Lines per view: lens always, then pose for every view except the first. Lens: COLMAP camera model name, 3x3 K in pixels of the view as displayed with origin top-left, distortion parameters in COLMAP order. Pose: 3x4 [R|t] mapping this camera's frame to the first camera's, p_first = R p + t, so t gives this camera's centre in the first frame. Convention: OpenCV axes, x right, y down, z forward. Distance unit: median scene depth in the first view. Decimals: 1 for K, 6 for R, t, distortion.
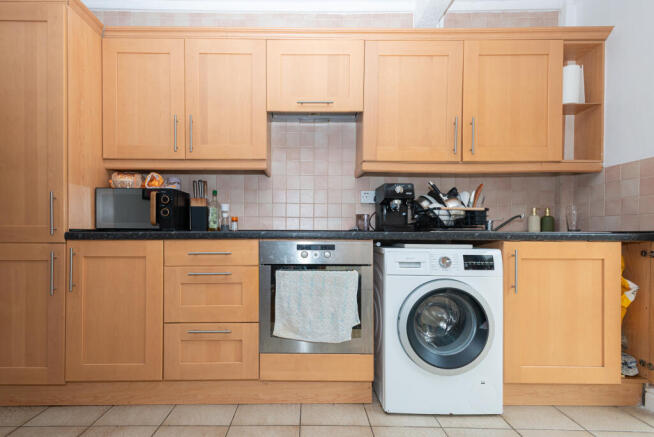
lens RADIAL K [[293.9, 0, 324.8], [0, 293.9, 234.1], [0, 0, 1]] dist [0.008571, -0.000072]
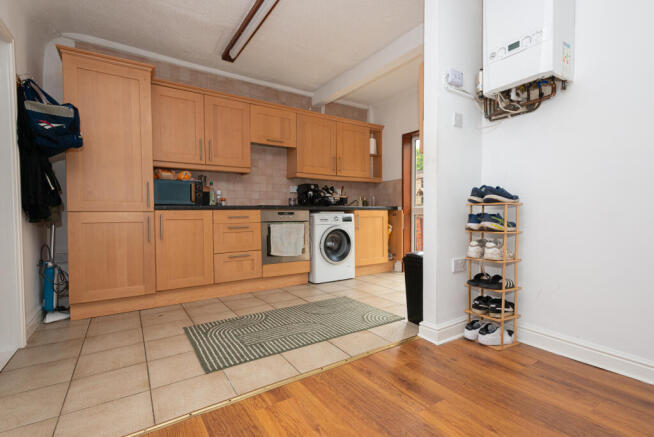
lens RADIAL K [[310.4, 0, 327.0], [0, 310.4, 218.5], [0, 0, 1]] dist [0.001204, 0.000119]
pose [[0.833551, -0.016423, 0.552198, -0.997929], [0.012008, 0.999860, 0.011612, 0.057008], [-0.552312, -0.003049, 0.833632, -1.025269]]
